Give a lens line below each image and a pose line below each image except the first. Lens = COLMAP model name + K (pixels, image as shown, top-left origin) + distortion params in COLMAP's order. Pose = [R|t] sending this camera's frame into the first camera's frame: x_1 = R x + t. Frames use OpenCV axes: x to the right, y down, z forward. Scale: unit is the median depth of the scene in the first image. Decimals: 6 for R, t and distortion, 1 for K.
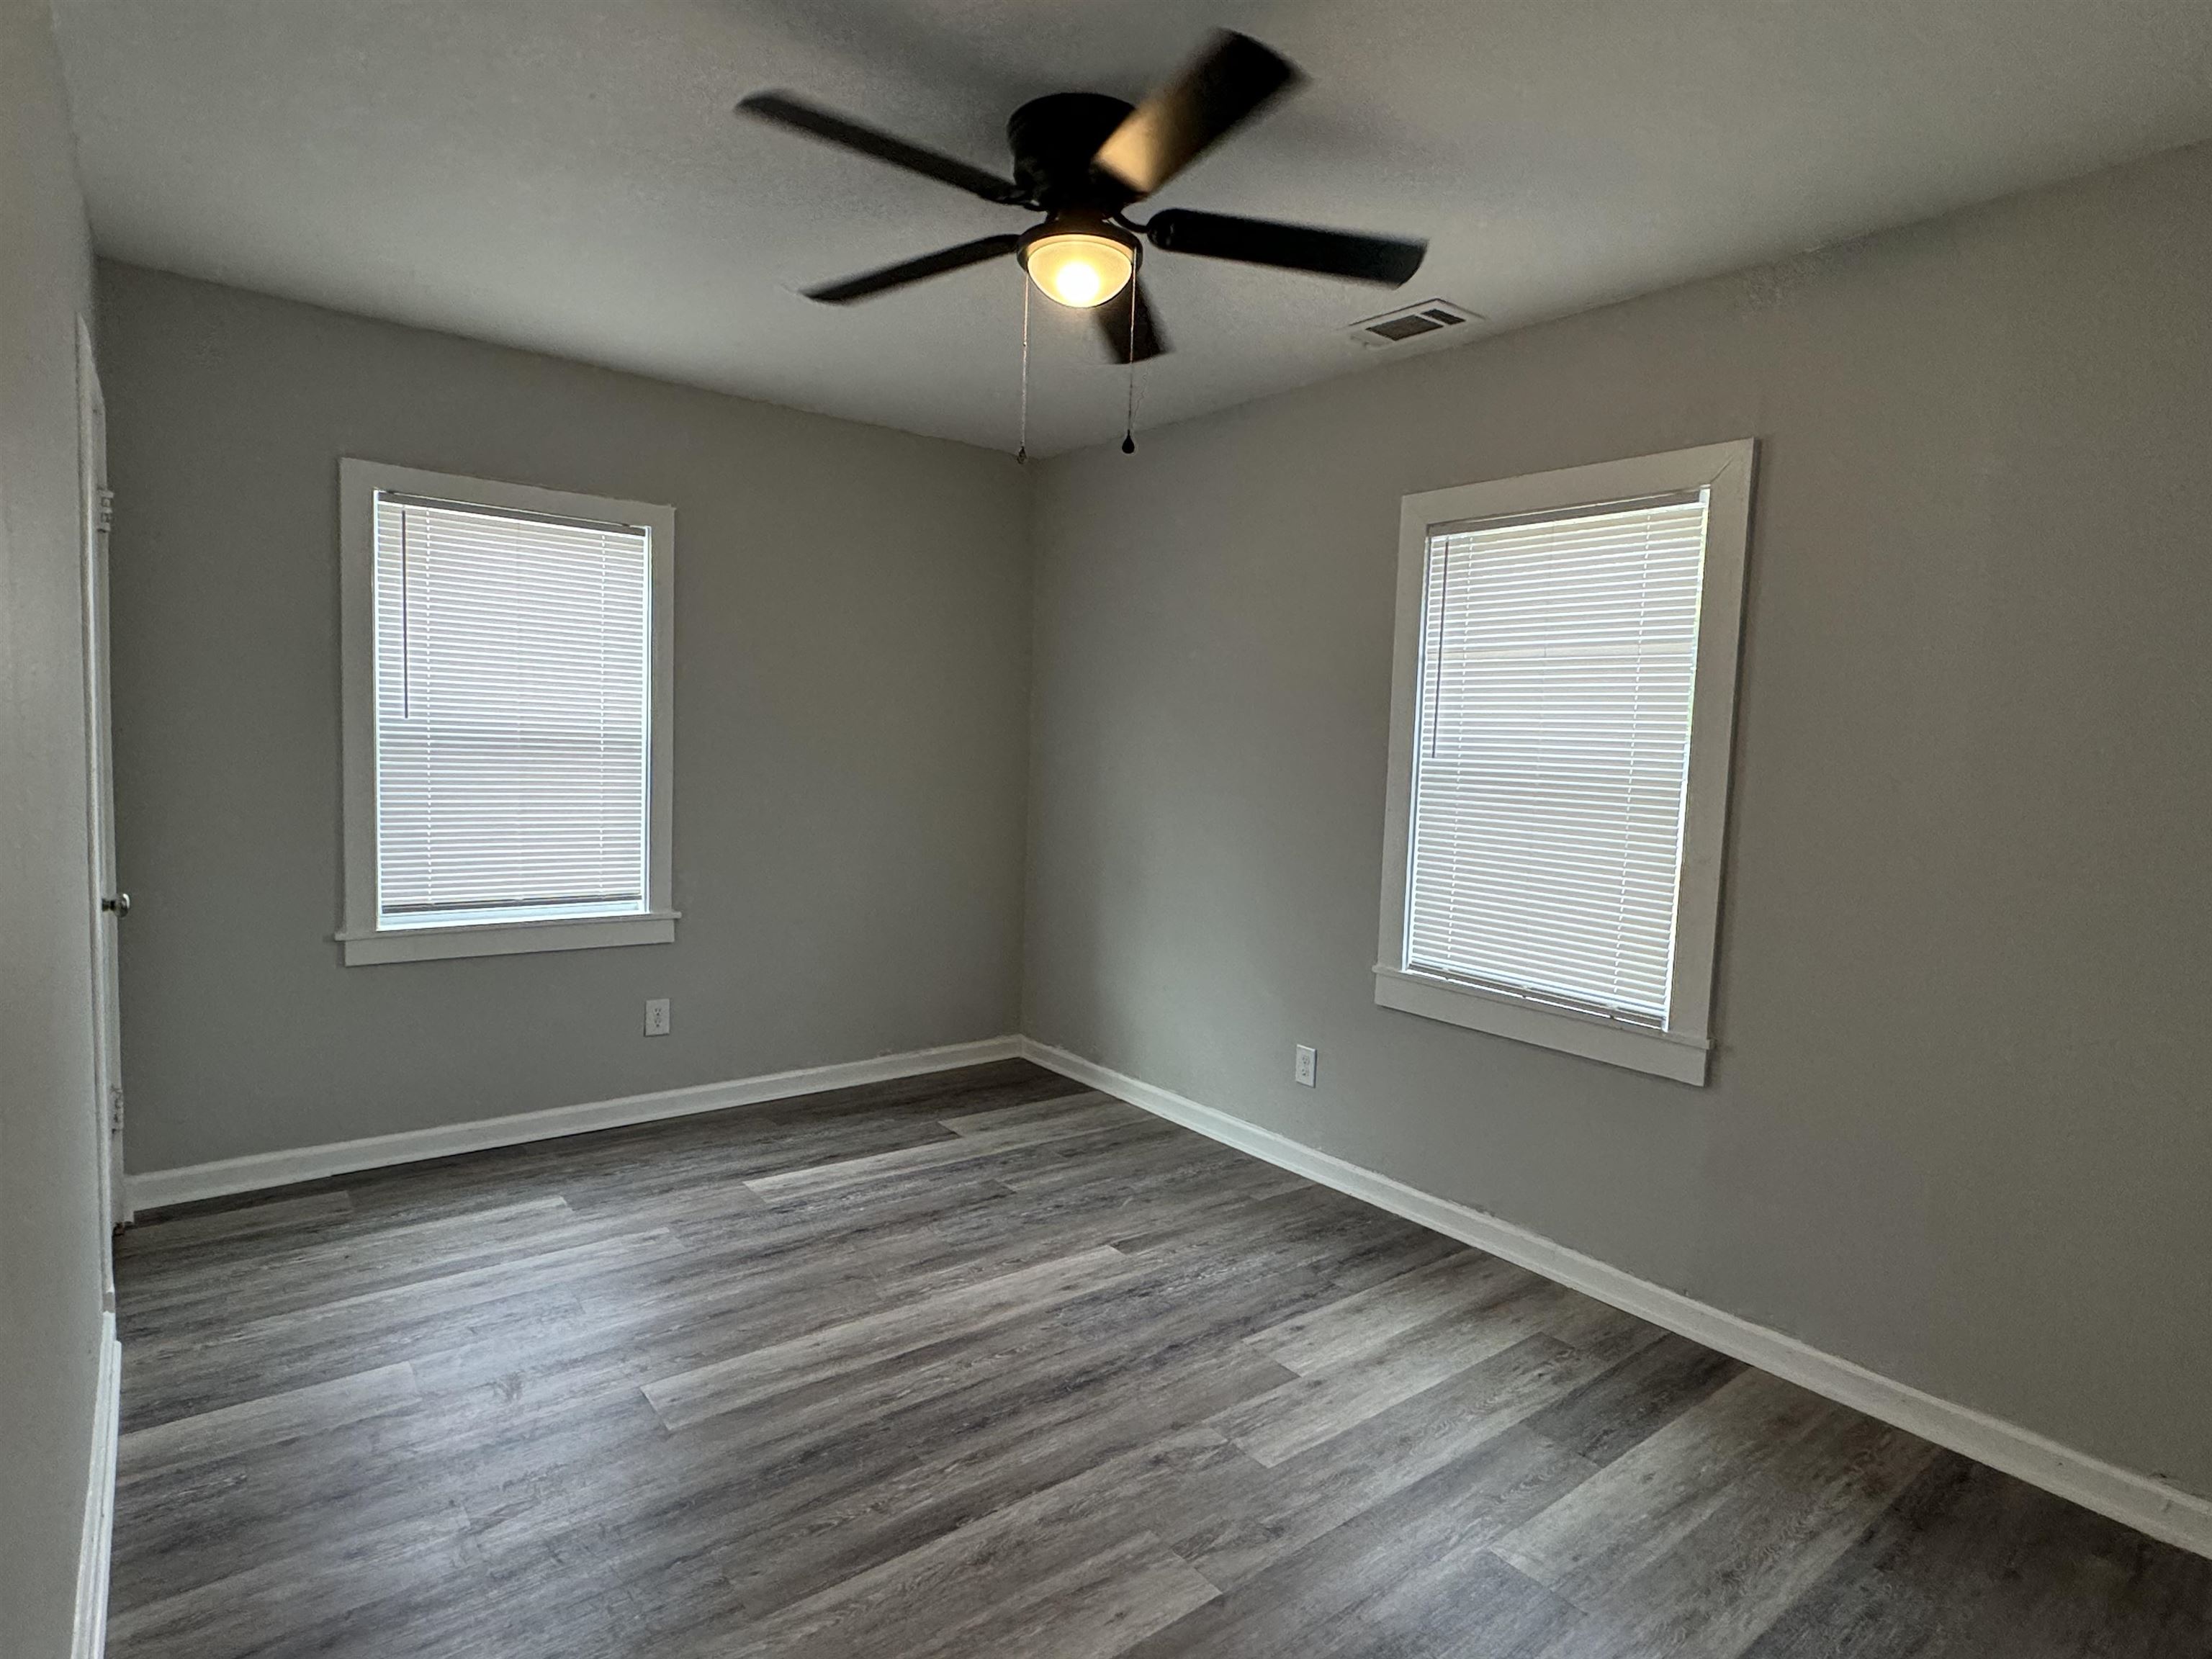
lens RADIAL K [[1170.9, 0, 1103.7], [0, 1170.9, 823.7], [0, 0, 1]] dist [-0.002056, 0.001431]
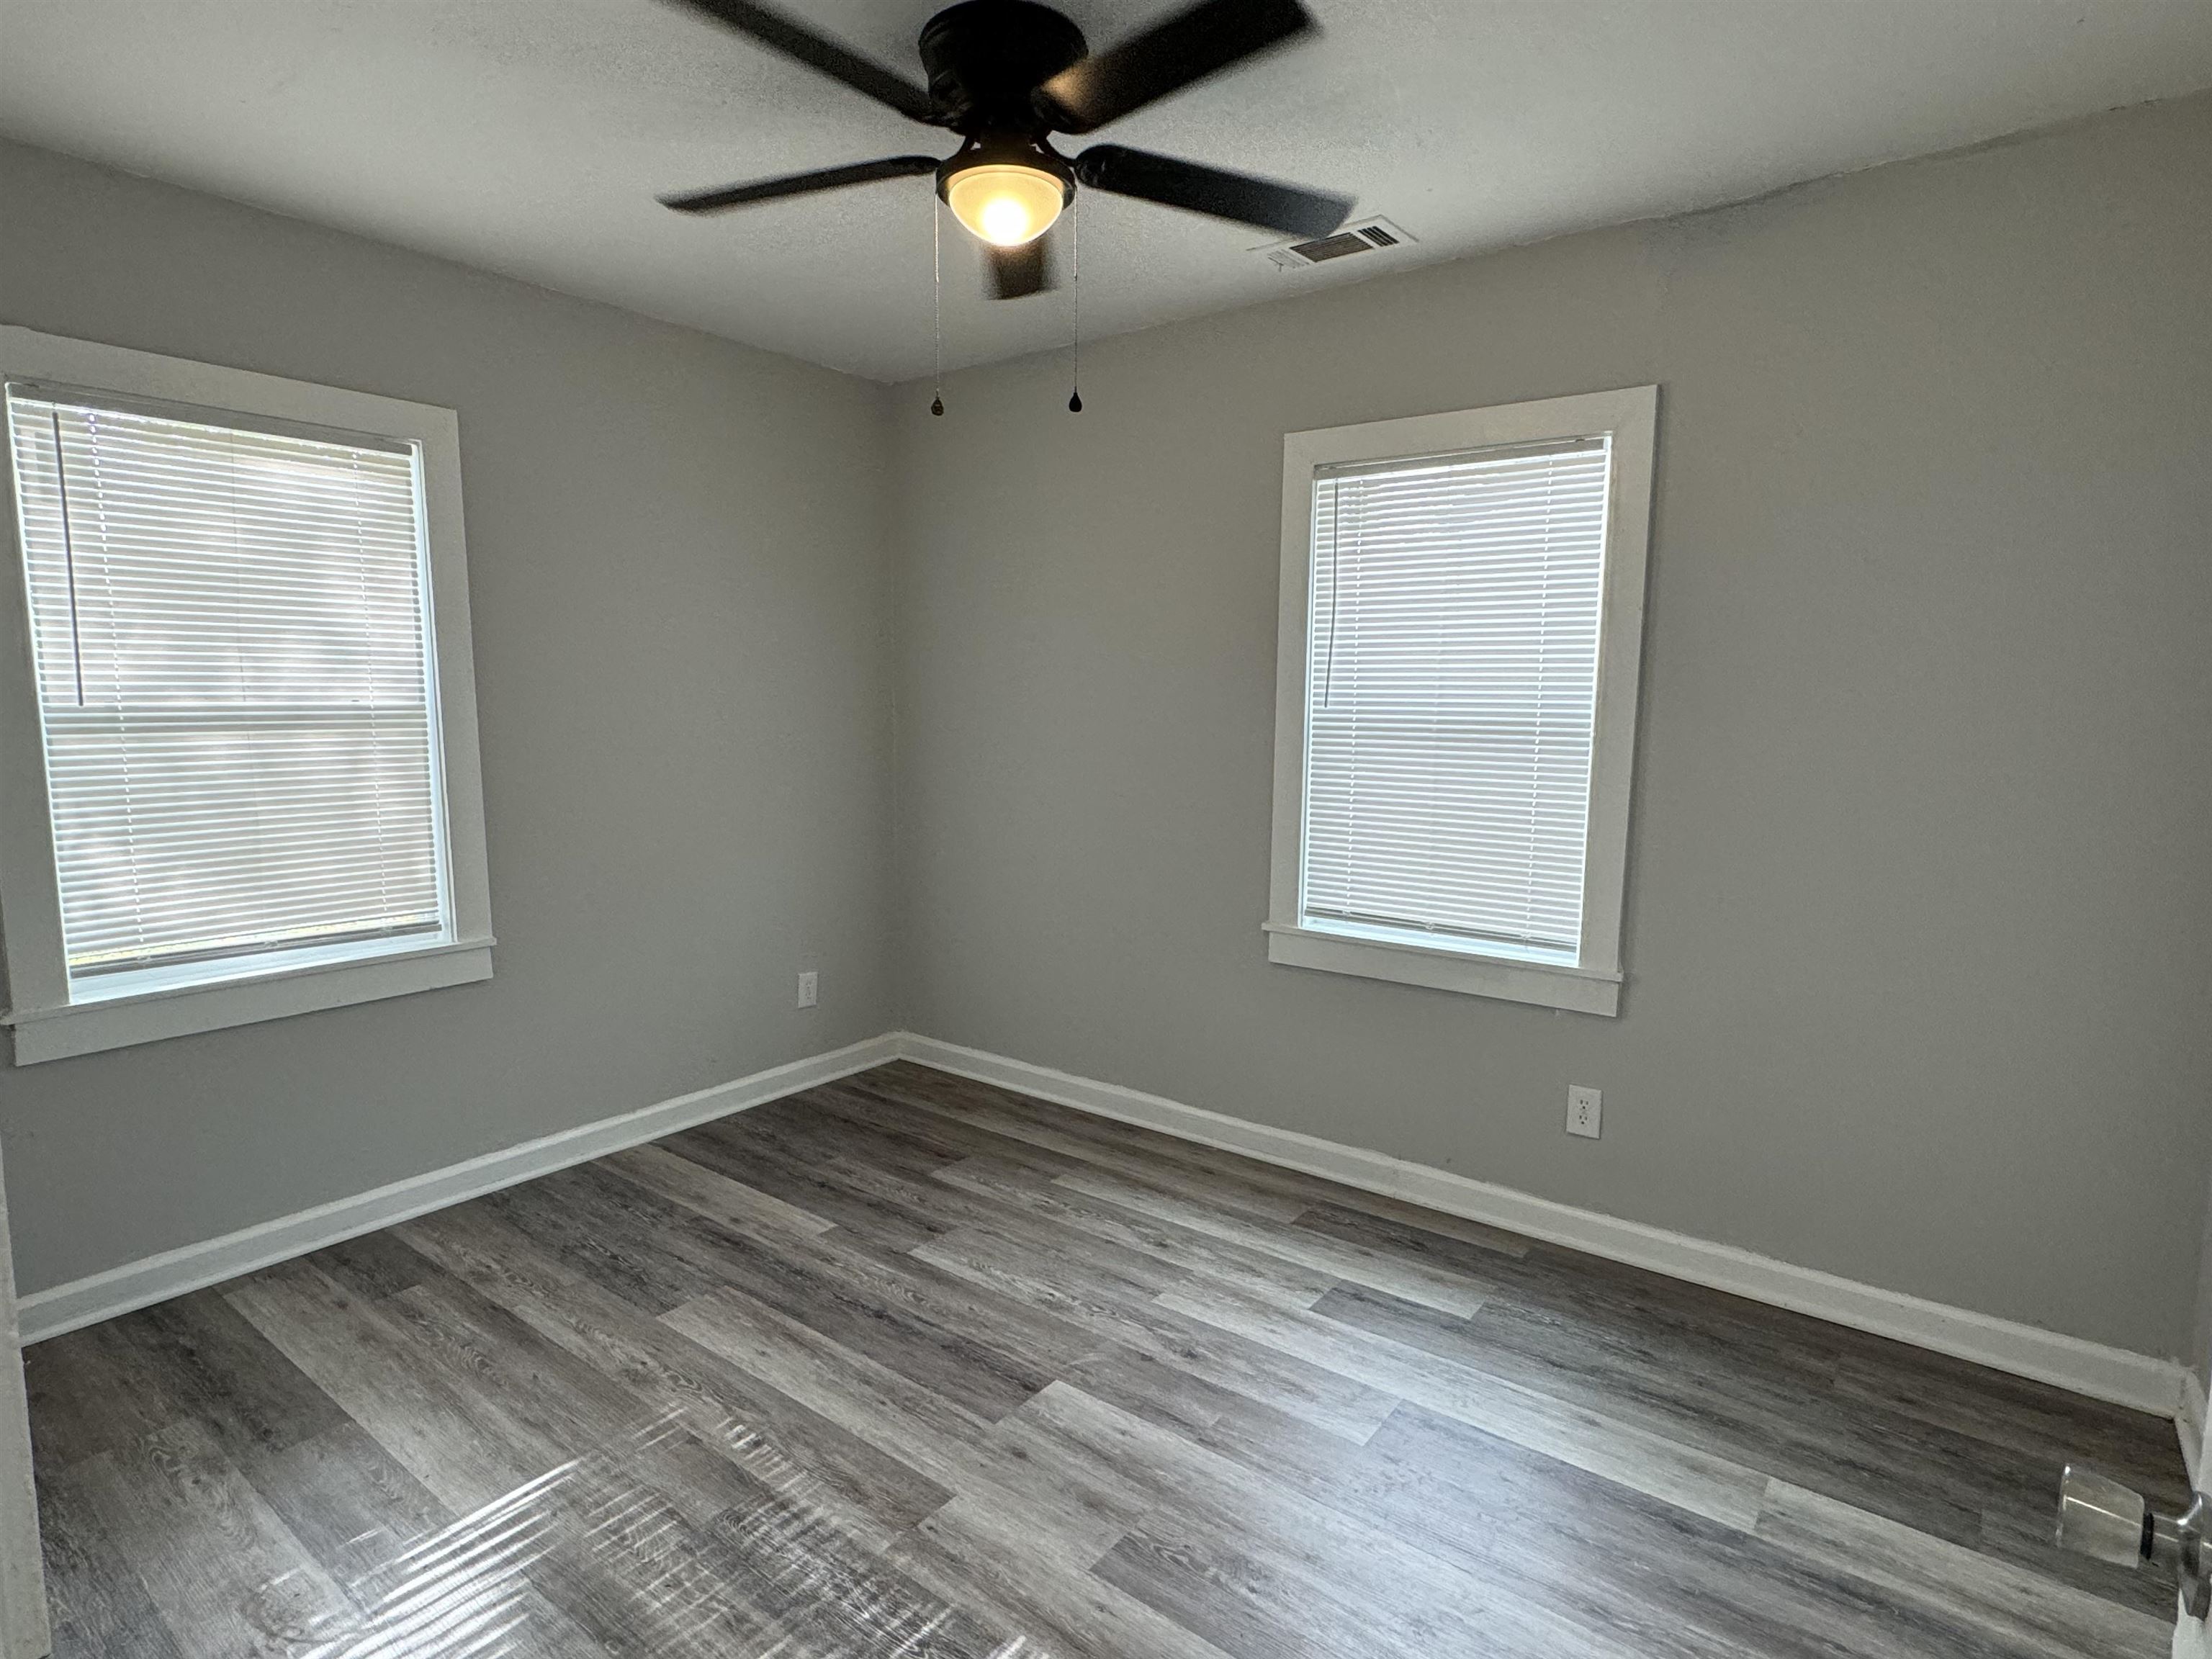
lens RADIAL K [[1188.9, 0, 1106.0], [0, 1188.9, 829.5], [0, 0, 1]] dist [0.023059, -0.024603]
pose [[0.965501, -0.053850, 0.254770, -0.169657], [0.041125, 0.997638, 0.055015, -0.027022], [-0.257131, -0.042640, 0.965435, 0.121543]]
